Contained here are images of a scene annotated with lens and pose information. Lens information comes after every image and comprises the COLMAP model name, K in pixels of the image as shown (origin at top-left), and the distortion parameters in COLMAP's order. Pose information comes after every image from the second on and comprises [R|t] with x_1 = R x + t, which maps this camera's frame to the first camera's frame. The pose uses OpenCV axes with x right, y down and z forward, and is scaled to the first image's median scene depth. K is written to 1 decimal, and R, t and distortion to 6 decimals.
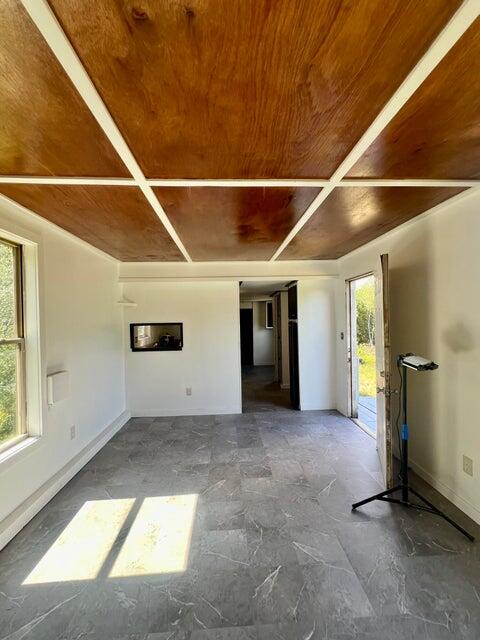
lens RADIAL K [[260.4, 0, 240.9], [0, 260.4, 320.9], [0, 0, 1]] dist [-0.012842, 0.000128]
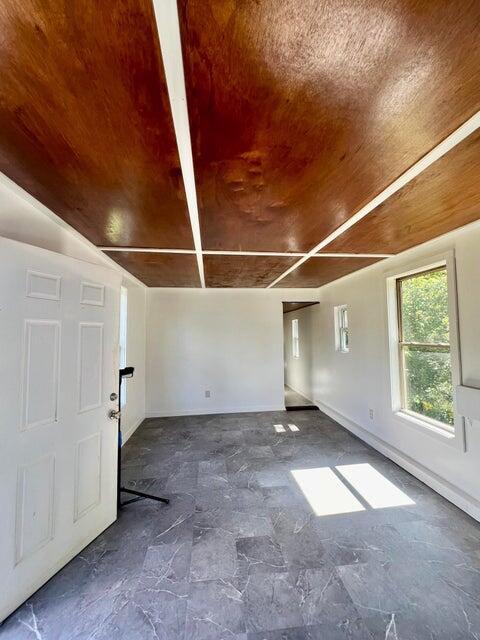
lens RADIAL K [[260.4, 0, 240.8], [0, 260.4, 318.5], [0, 0, 1]] dist [-0.012842, 0.000128]
pose [[-0.997630, 0.025330, -0.063973, 0.151966], [0.028621, 0.998285, -0.051070, -0.015760], [0.062570, -0.052780, -0.996644, 1.966583]]
